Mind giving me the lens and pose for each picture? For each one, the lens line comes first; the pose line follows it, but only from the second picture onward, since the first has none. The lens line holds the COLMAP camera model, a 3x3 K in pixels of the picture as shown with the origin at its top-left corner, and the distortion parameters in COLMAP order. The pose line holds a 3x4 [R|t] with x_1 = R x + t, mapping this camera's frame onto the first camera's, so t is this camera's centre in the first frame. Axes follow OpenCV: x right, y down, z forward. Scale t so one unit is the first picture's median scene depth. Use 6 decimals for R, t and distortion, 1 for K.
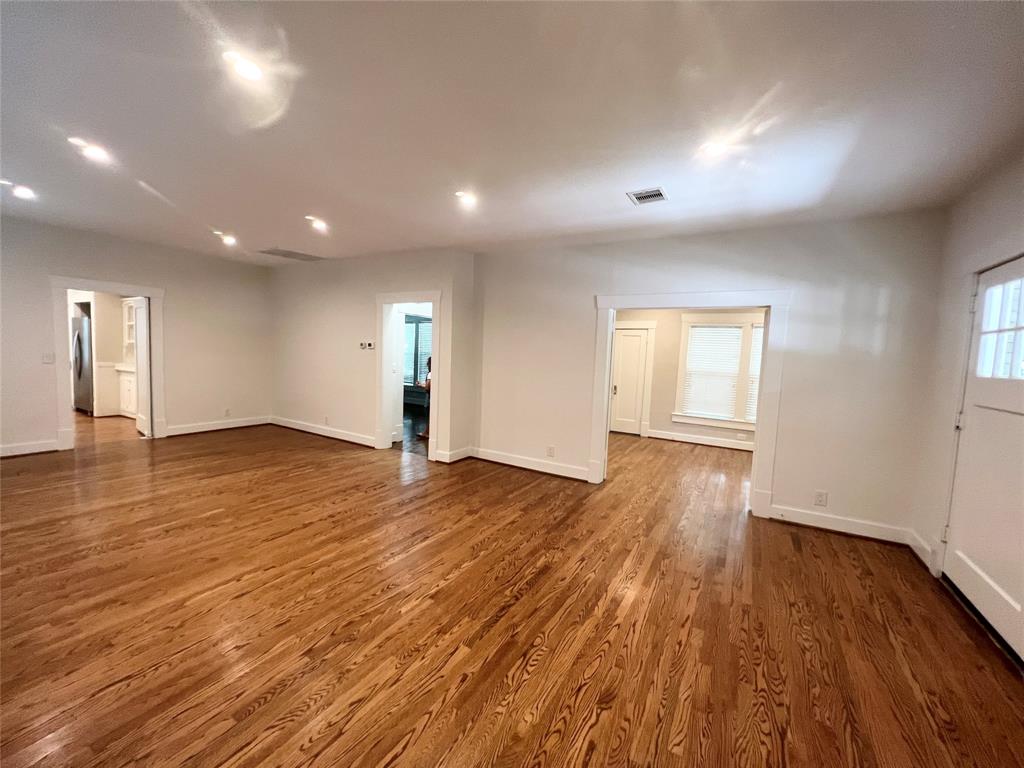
lens RADIAL K [[410.0, 0, 512.5], [0, 410.0, 383.5], [0, 0, 1]] dist [-0.004145, 0.001159]
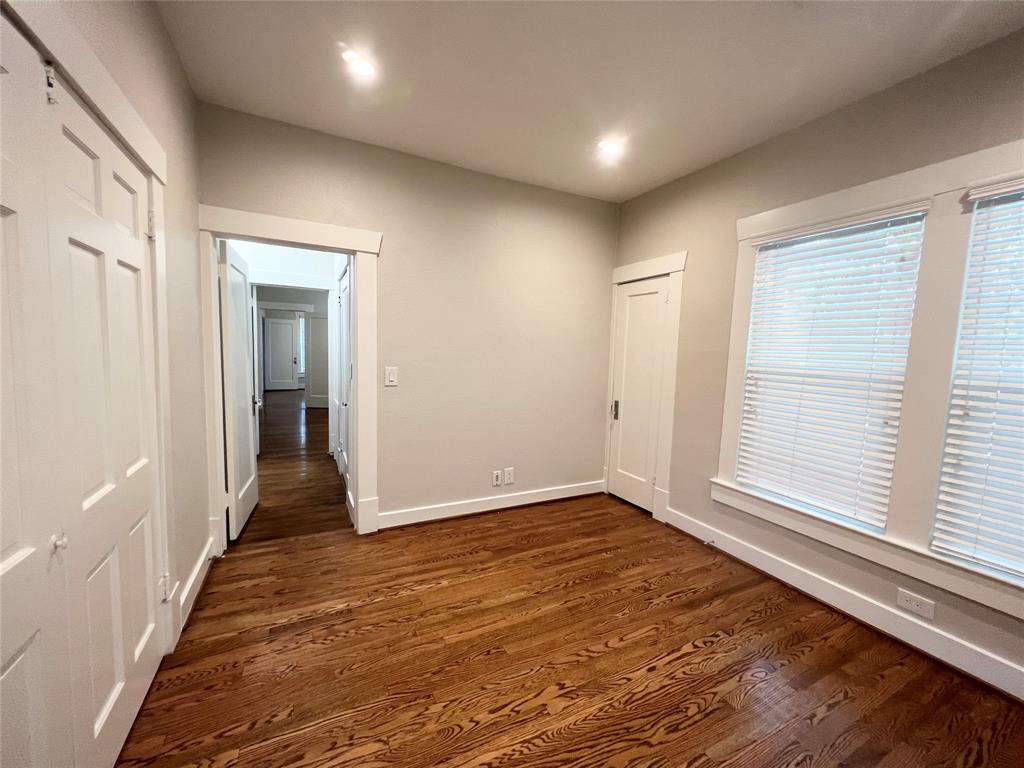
lens RADIAL K [[411.0, 0, 513.1], [0, 411.0, 380.8], [0, 0, 1]] dist [-0.000206, 0.000080]
pose [[0.835659, 0.025690, -0.548648, 0.959603], [-0.037436, 0.999247, -0.010231, -0.020954], [0.547972, 0.029088, 0.835991, 1.219578]]
